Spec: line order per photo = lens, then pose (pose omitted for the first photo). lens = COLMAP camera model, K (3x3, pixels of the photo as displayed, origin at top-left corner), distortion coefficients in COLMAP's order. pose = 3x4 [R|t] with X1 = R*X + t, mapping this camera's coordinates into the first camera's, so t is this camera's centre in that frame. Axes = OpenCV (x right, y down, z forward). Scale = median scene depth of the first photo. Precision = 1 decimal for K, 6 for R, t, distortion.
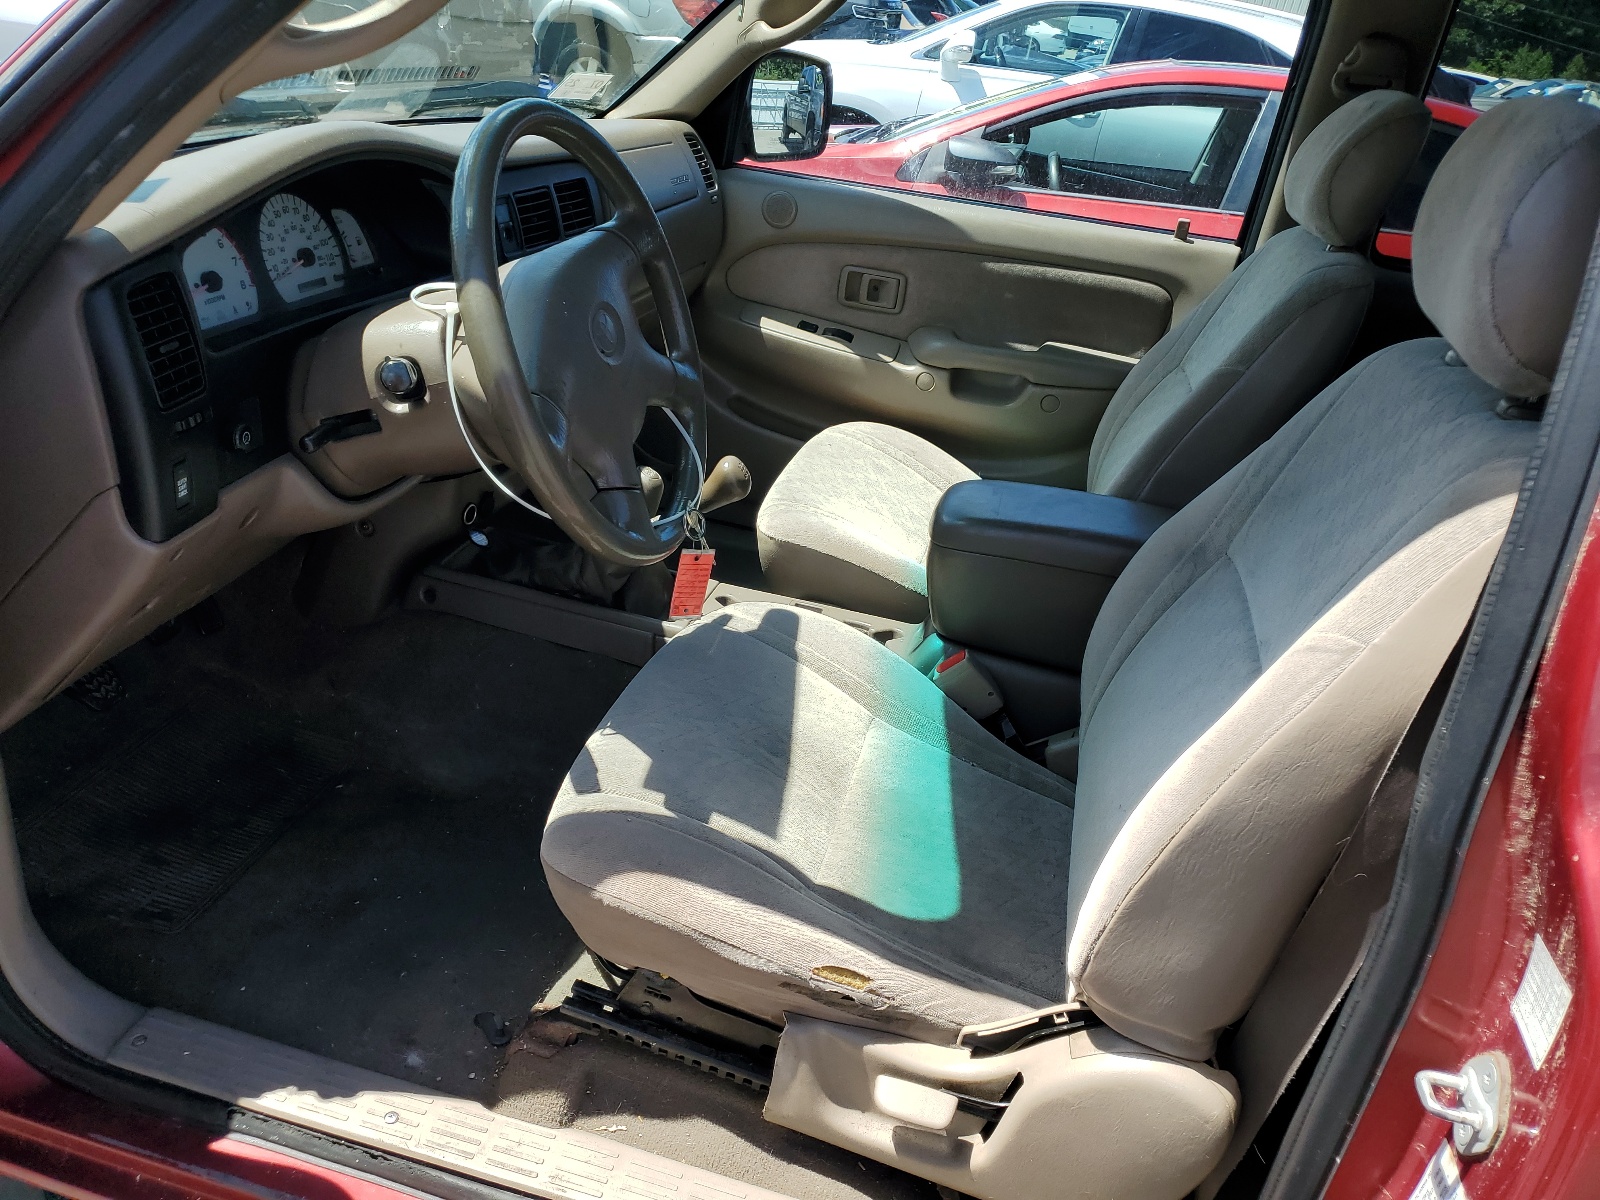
lens RADIAL K [[1244.2, 0, 800.0], [0, 1244.2, 600.0], [0, 0, 1]] dist [-0.006331, -0.006563]
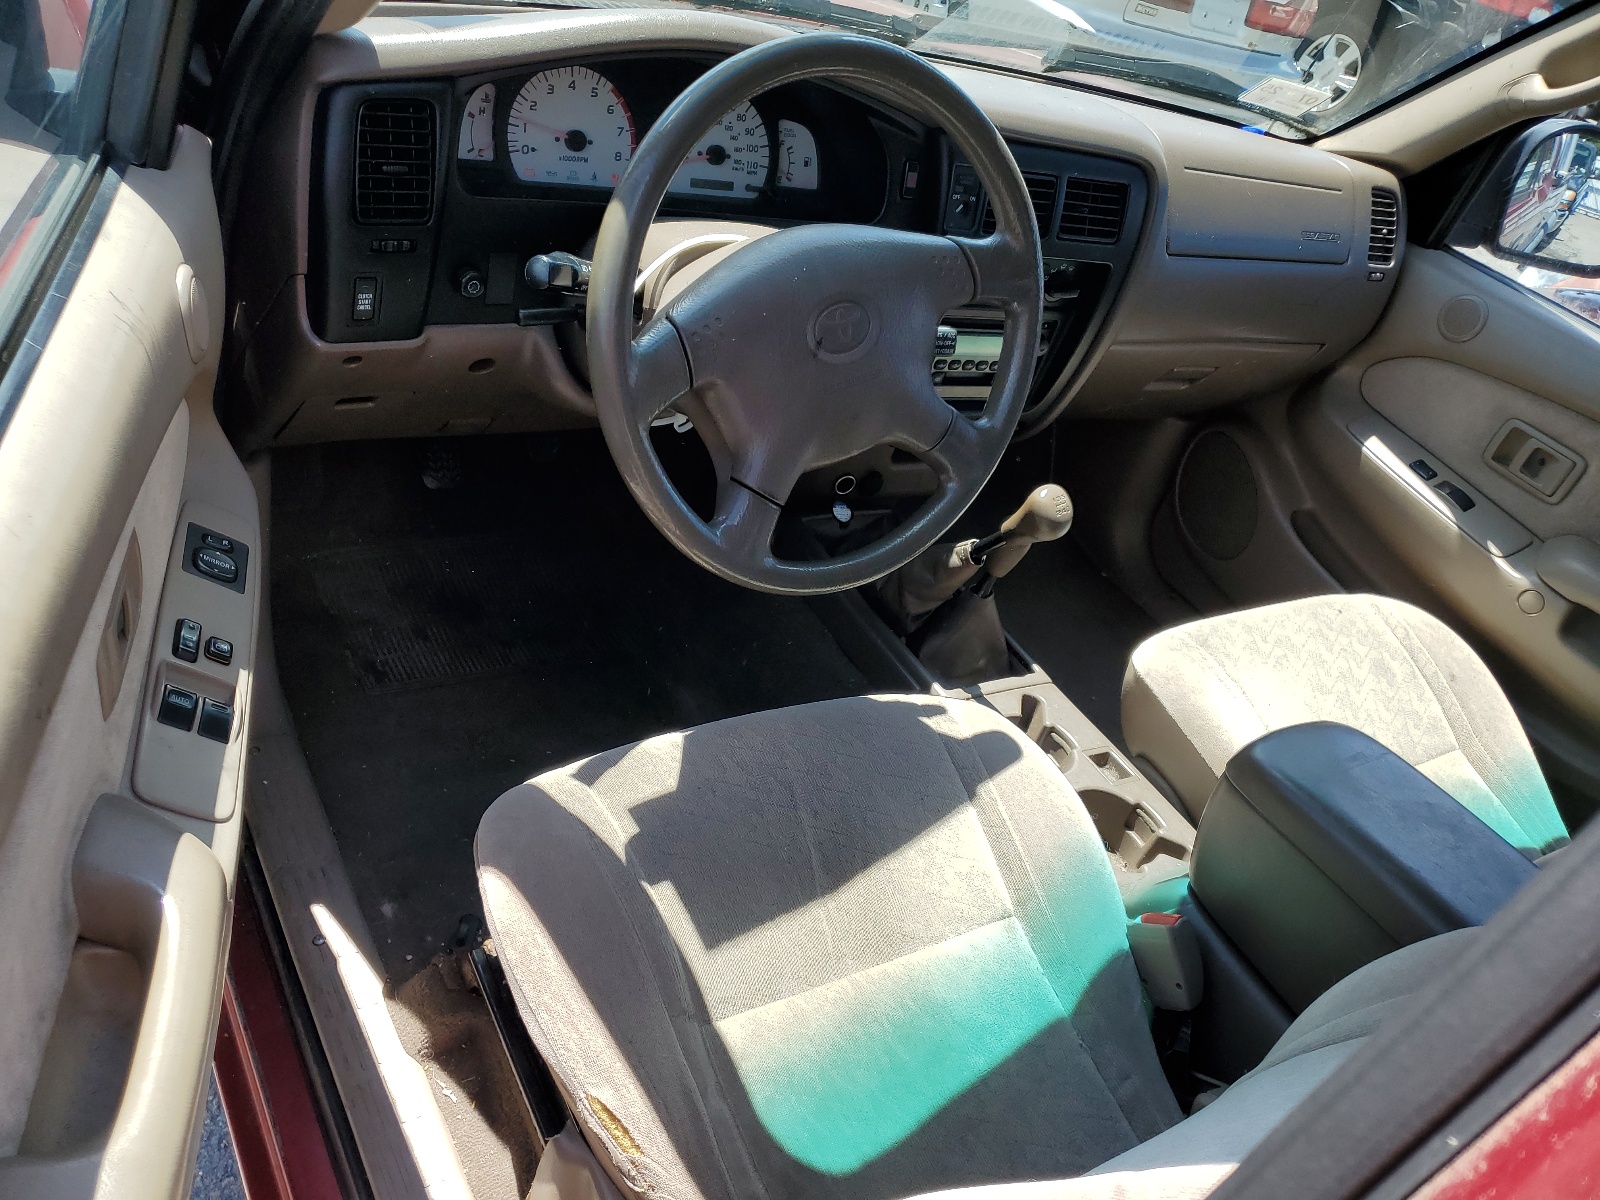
lens RADIAL K [[1253.4, 0, 800.0], [0, 1253.4, 600.0], [0, 0, 1]] dist [0.004387, 0.055232]
pose [[0.714398, 0.475312, -0.513531, 0.274749], [-0.469716, 0.869714, 0.151541, -0.135580], [0.518654, 0.132953, 0.844583, 0.226695]]
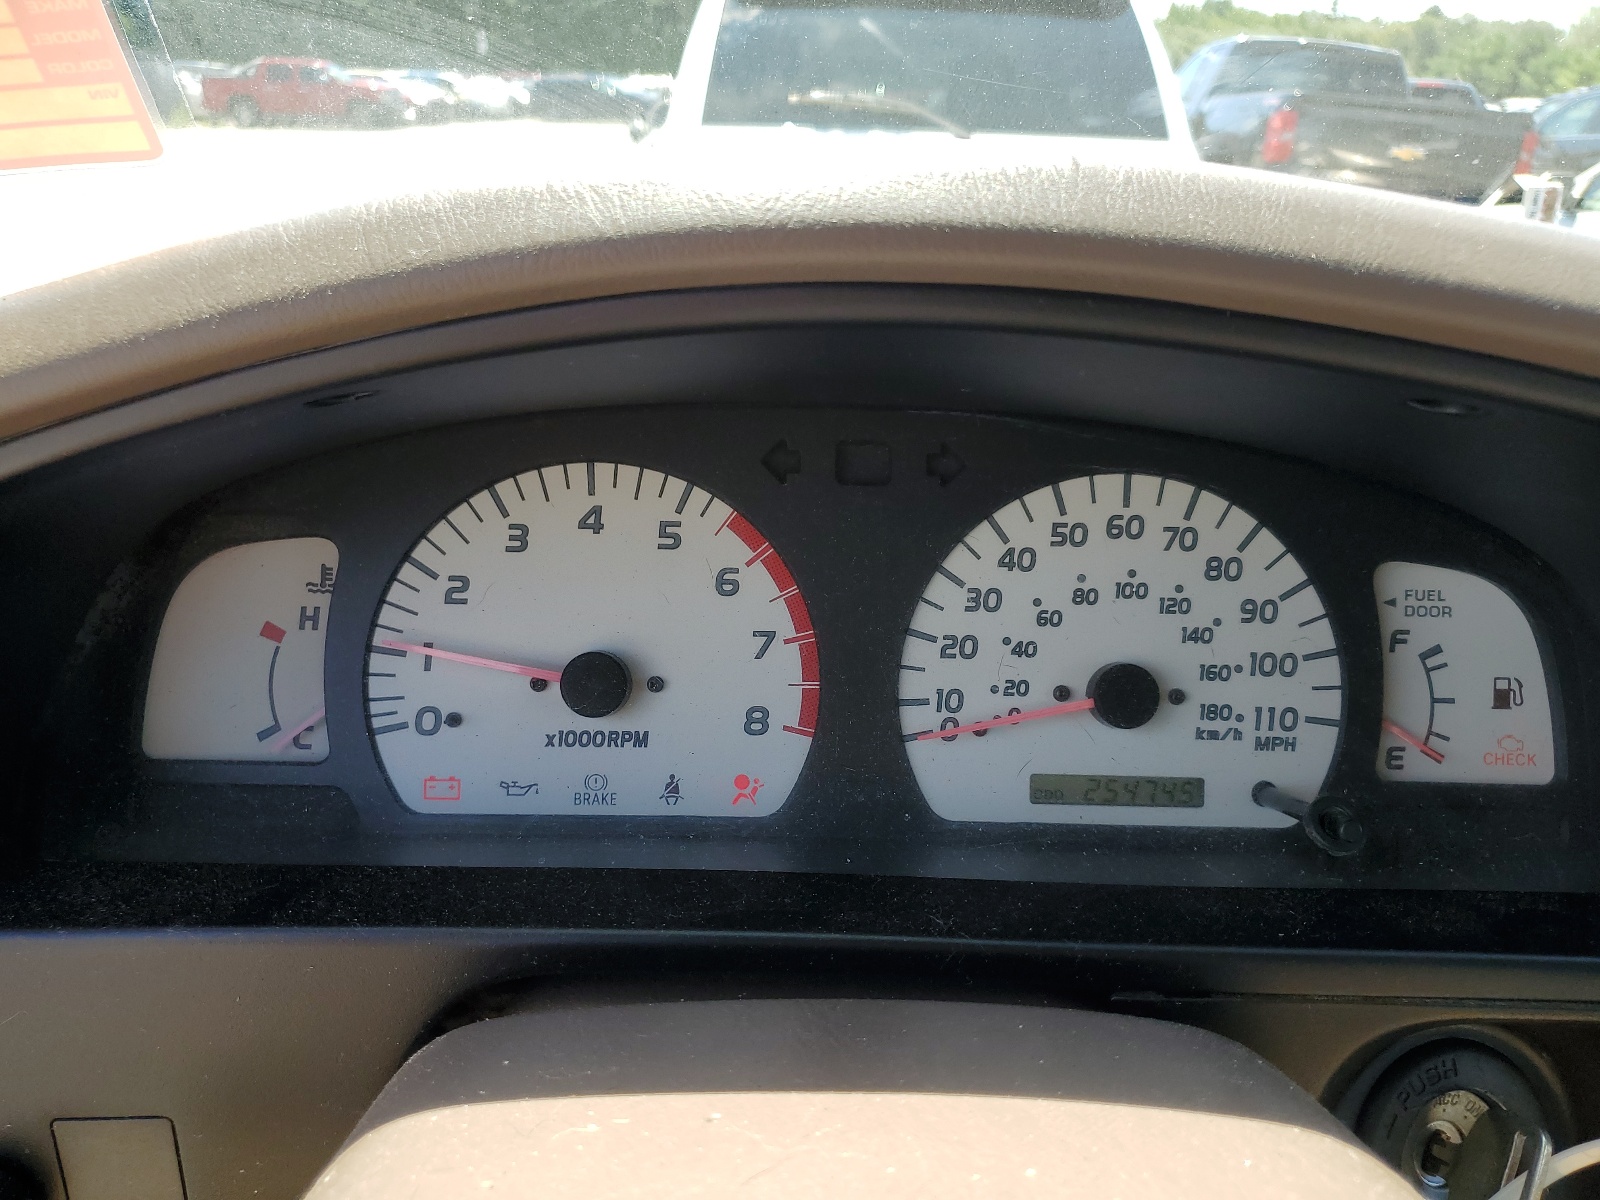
lens RADIAL K [[1244.2, 0, 800.0], [0, 1244.2, 600.0], [0, 0, 1]] dist [-0.006331, -0.006563]
pose [[0.251022, 0.225066, -0.941453, -0.137903], [-0.421758, 0.900850, 0.102905, -0.258314], [0.871268, 0.371234, 0.321057, 0.737472]]
